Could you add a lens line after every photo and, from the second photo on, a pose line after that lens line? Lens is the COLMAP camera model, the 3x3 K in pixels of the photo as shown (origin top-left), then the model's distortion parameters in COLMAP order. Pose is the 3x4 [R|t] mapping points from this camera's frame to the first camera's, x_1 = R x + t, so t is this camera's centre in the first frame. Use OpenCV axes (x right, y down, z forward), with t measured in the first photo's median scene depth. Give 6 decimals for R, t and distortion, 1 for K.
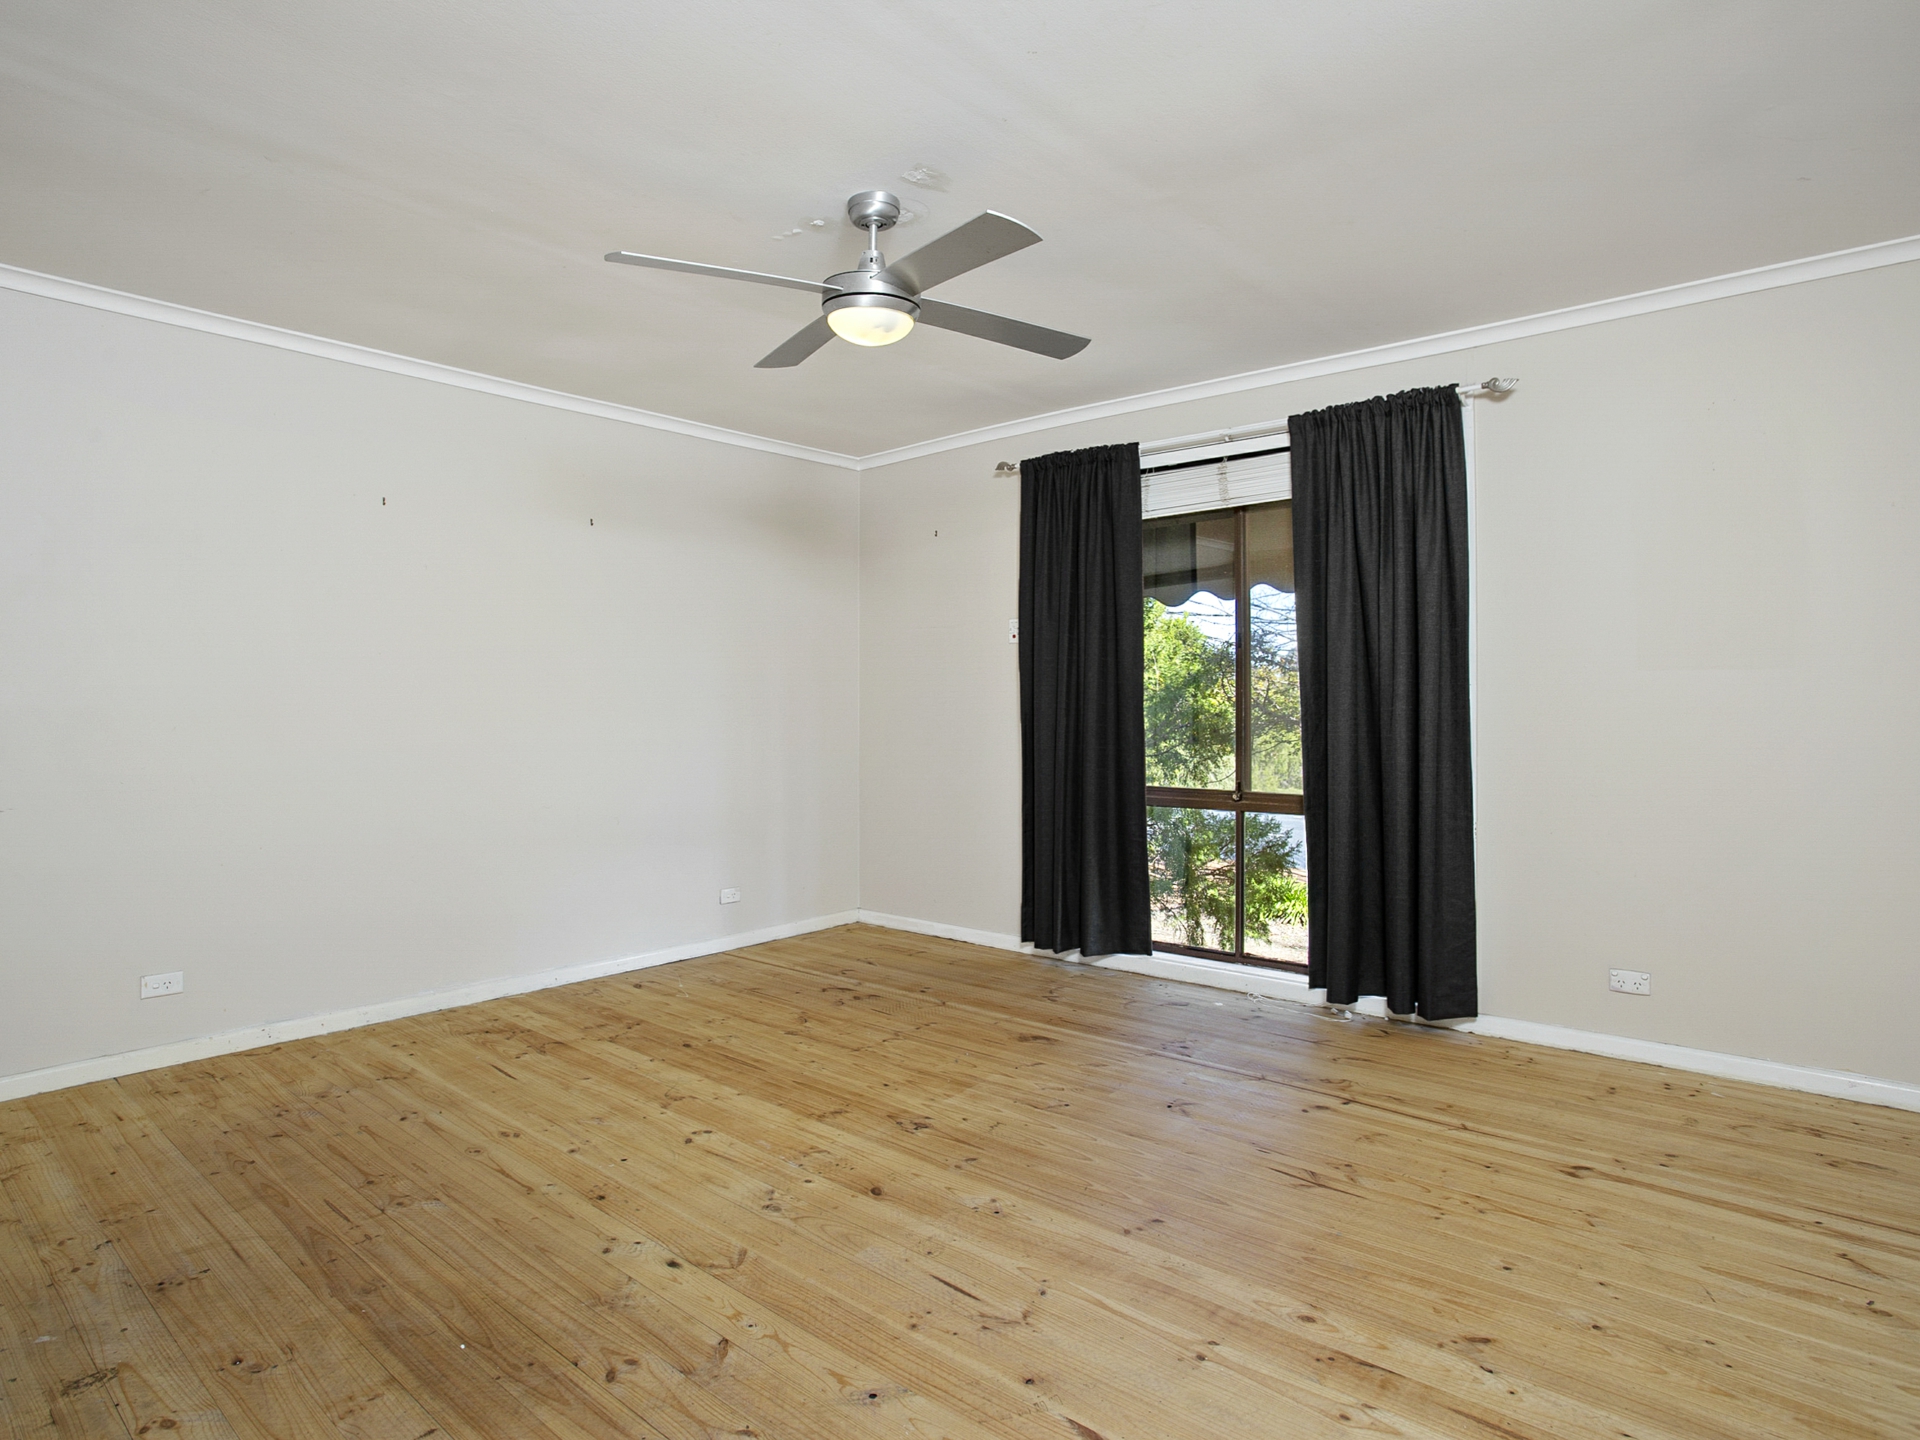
lens RADIAL K [[1087.0, 0, 956.4], [0, 1087.0, 713.9], [0, 0, 1]] dist [-0.050585, 0.010479]
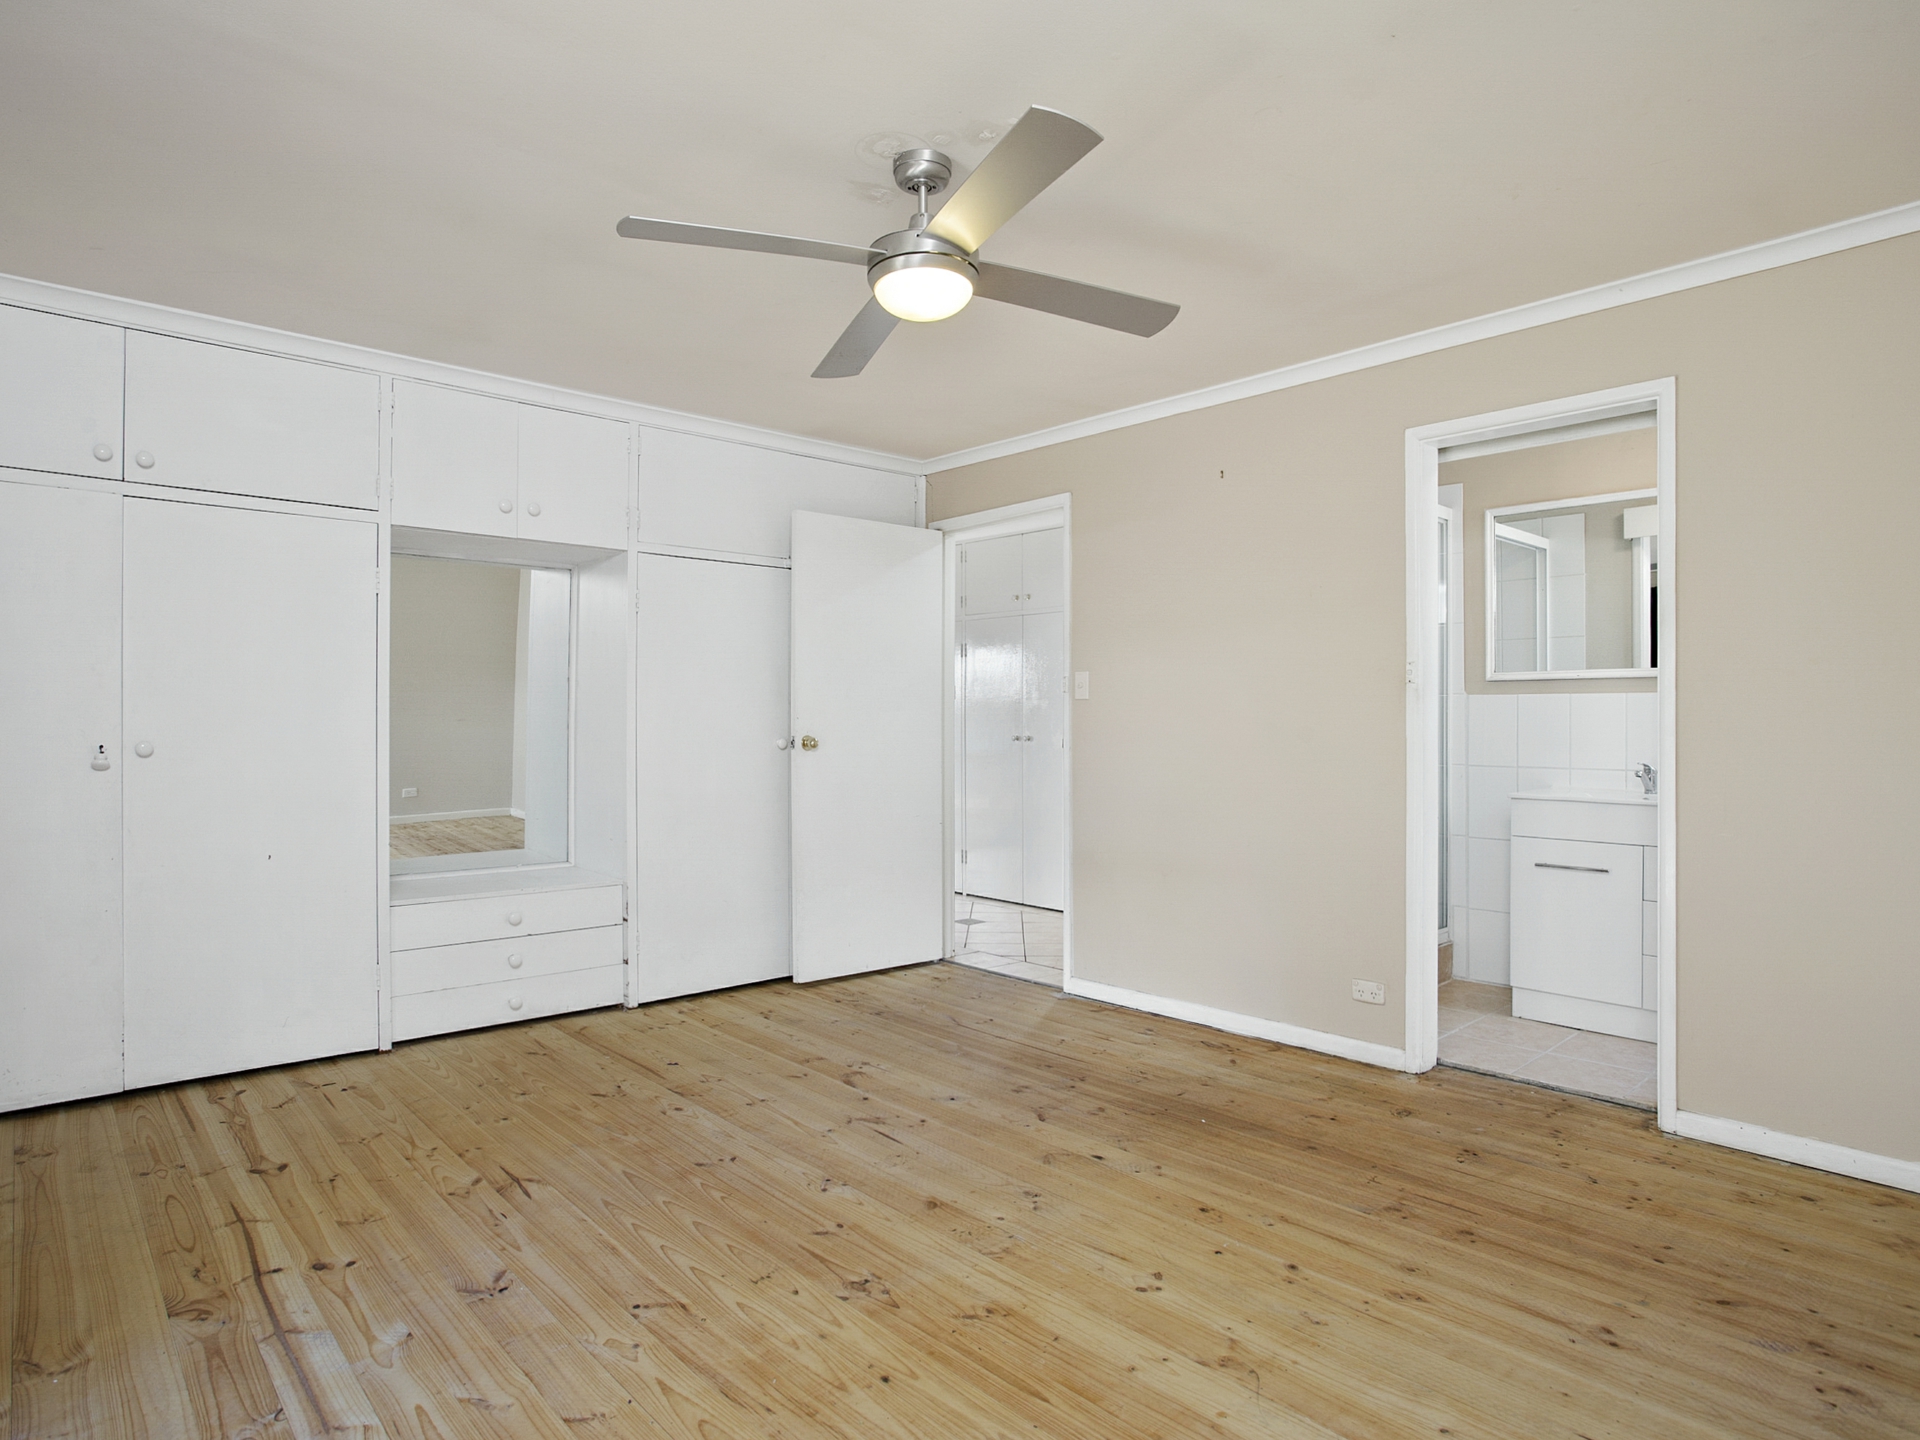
lens RADIAL K [[1087.0, 0, 960.1], [0, 1087.0, 717.7], [0, 0, 1]] dist [-0.050585, 0.010479]
pose [[-0.992585, 0.002245, 0.121532, -0.223747], [0.002477, 0.999995, 0.001758, -0.014398], [-0.121527, 0.002046, -0.992586, 1.995600]]
